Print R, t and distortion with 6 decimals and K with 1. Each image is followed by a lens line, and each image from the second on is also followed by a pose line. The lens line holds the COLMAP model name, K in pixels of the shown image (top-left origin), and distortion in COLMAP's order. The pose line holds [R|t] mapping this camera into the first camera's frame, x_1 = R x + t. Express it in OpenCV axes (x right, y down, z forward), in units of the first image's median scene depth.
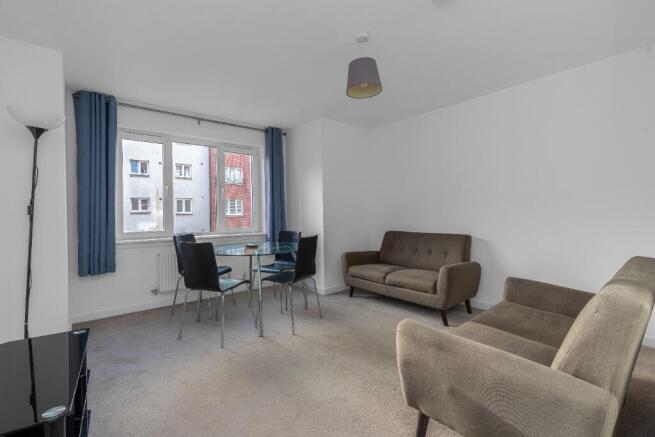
lens RADIAL K [[295.4, 0, 325.7], [0, 295.4, 215.4], [0, 0, 1]] dist [-0.014422, 0.000270]
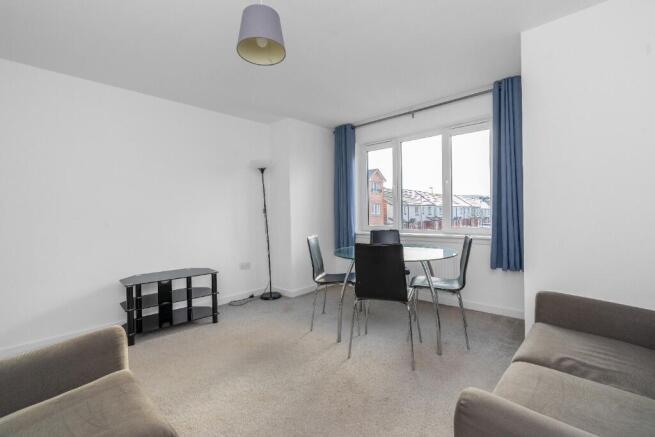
lens RADIAL K [[295.4, 0, 328.1], [0, 295.4, 213.2], [0, 0, 1]] dist [-0.014422, 0.000270]
pose [[0.121246, 0.004263, -0.992613, 0.507951], [0.017087, 0.999834, 0.006381, -0.005537], [0.992475, -0.017734, 0.121153, 0.610849]]
